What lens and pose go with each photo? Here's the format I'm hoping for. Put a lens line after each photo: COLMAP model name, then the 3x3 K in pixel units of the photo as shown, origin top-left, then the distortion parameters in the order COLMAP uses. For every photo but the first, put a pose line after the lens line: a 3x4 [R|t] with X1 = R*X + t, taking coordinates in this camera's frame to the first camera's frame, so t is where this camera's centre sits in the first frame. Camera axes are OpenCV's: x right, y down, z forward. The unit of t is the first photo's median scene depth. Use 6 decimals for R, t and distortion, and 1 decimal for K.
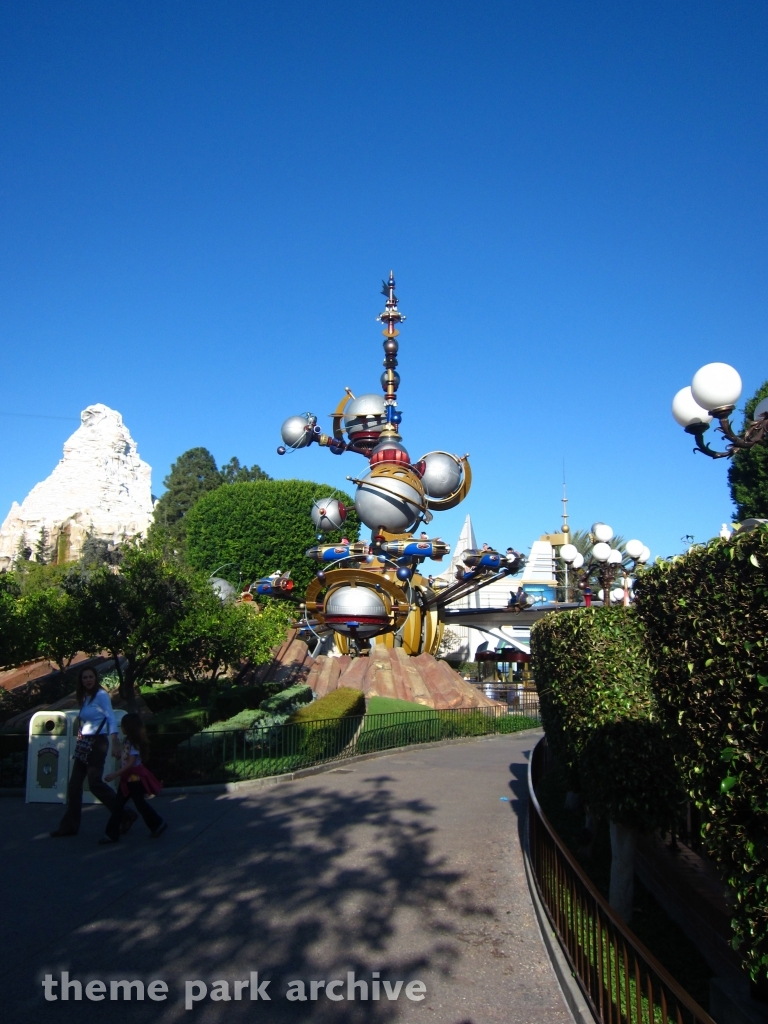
lens RADIAL K [[845.6, 0, 384.0], [0, 845.6, 512.0], [0, 0, 1]] dist [-0.047158, 0.001021]
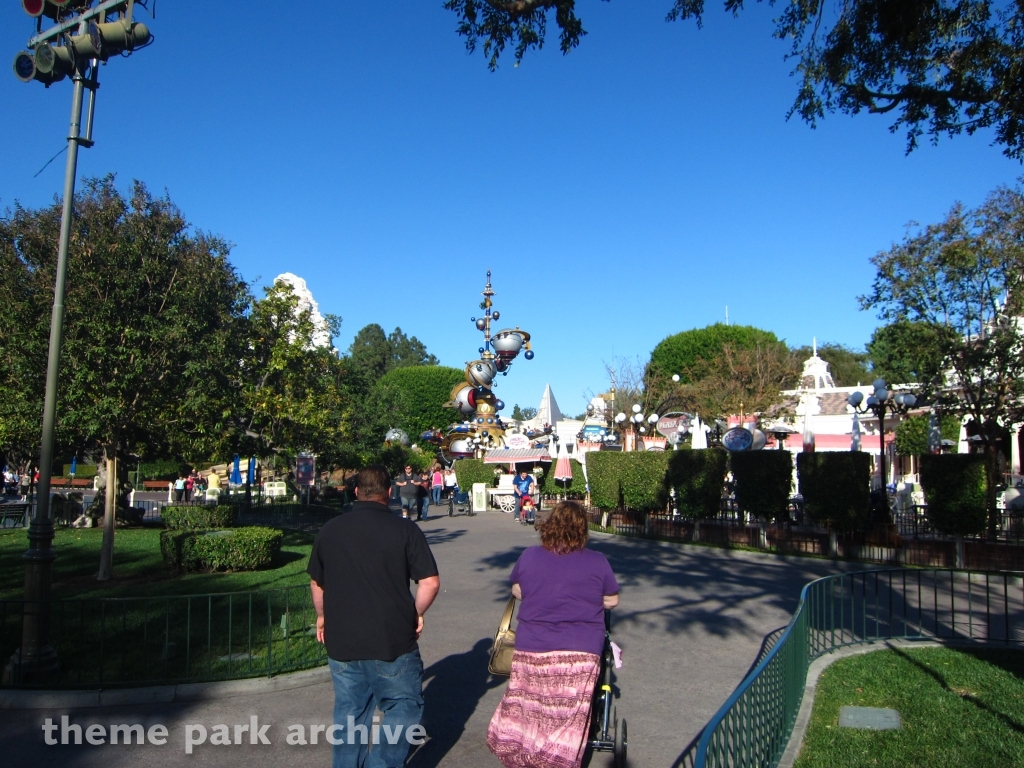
lens RADIAL K [[845.6, 0, 512.0], [0, 845.6, 384.0], [0, 0, 1]] dist [-0.047158, 0.001021]
pose [[0.999608, 0.001458, -0.027966, 0.052766], [0.000369, 0.997873, 0.065193, -0.068908], [0.028001, -0.065178, 0.997481, -0.414796]]
